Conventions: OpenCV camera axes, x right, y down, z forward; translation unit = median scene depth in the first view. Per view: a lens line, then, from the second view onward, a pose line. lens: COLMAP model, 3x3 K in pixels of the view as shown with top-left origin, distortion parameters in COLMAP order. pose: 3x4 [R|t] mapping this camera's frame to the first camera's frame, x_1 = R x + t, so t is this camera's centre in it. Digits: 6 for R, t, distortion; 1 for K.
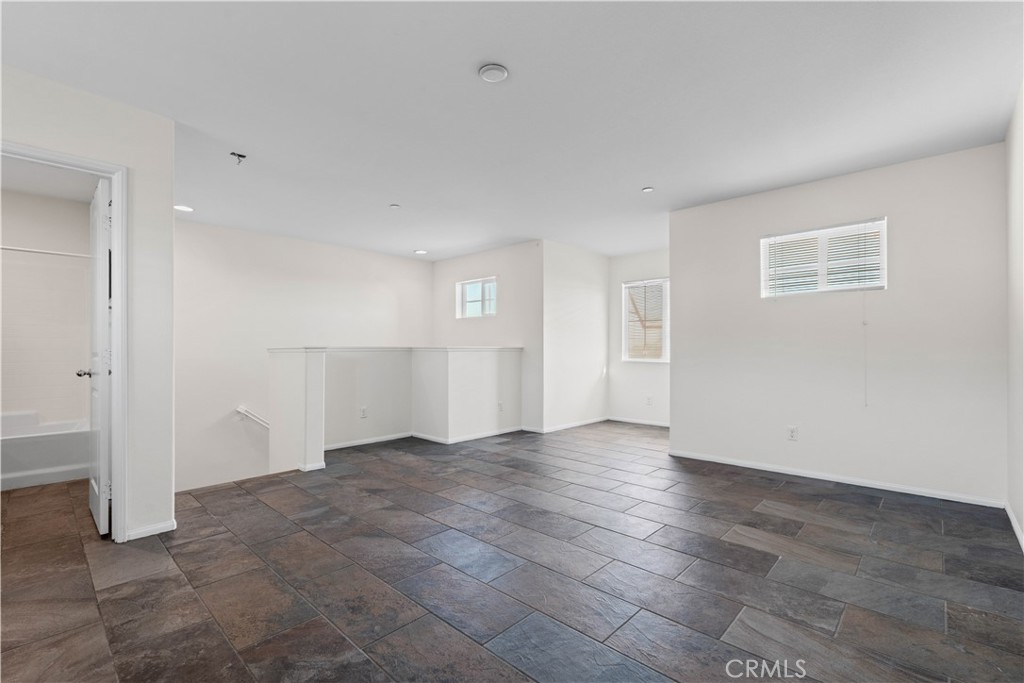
lens RADIAL K [[453.9, 0, 511.8], [0, 453.9, 335.7], [0, 0, 1]] dist [-0.002570, -0.000117]
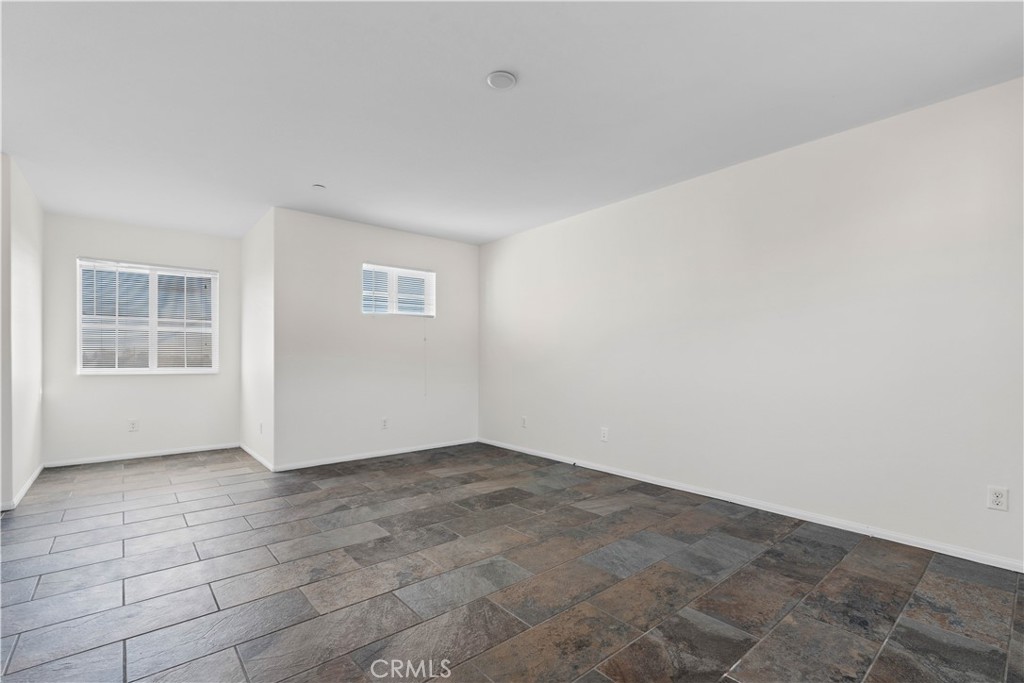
lens RADIAL K [[453.9, 0, 511.8], [0, 453.9, 335.7], [0, 0, 1]] dist [-0.002570, -0.000117]
pose [[0.112891, 0.049050, 0.992396, -0.827808], [-0.032803, 0.998420, -0.045616, 0.021516], [-0.993066, -0.027404, 0.114321, 0.675360]]
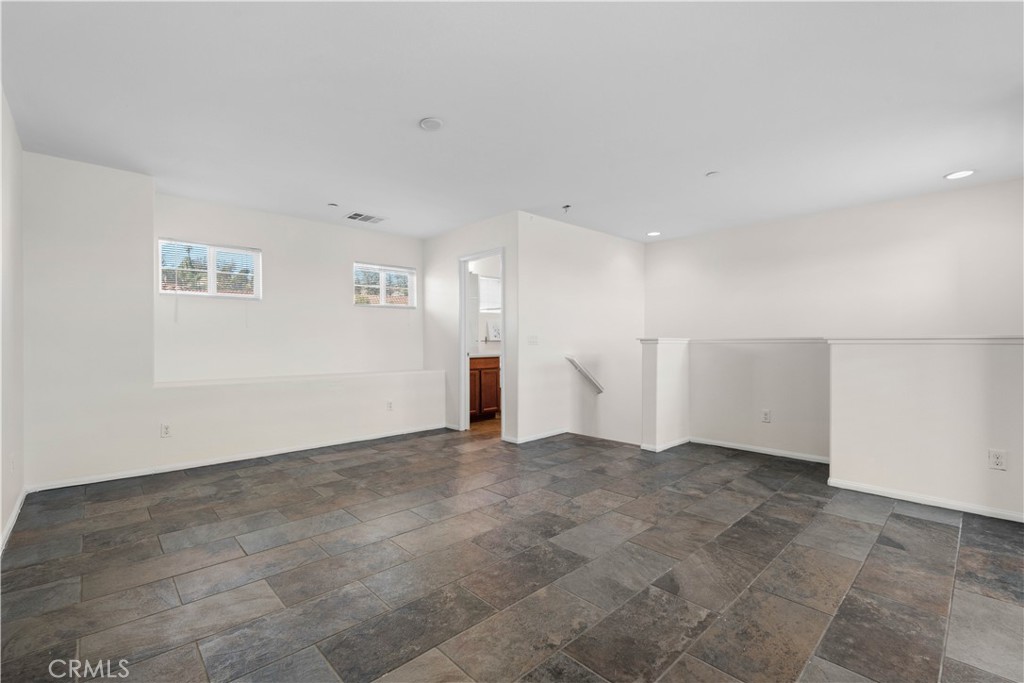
lens RADIAL K [[448.6, 0, 511.4], [0, 448.6, 342.4], [0, 0, 1]] dist [0.002048, 0.000237]
pose [[-0.060856, 0.003684, -0.998140, 0.945233], [0.035729, 0.999360, 0.001510, 0.023181], [0.997507, -0.035570, -0.060949, 1.018010]]
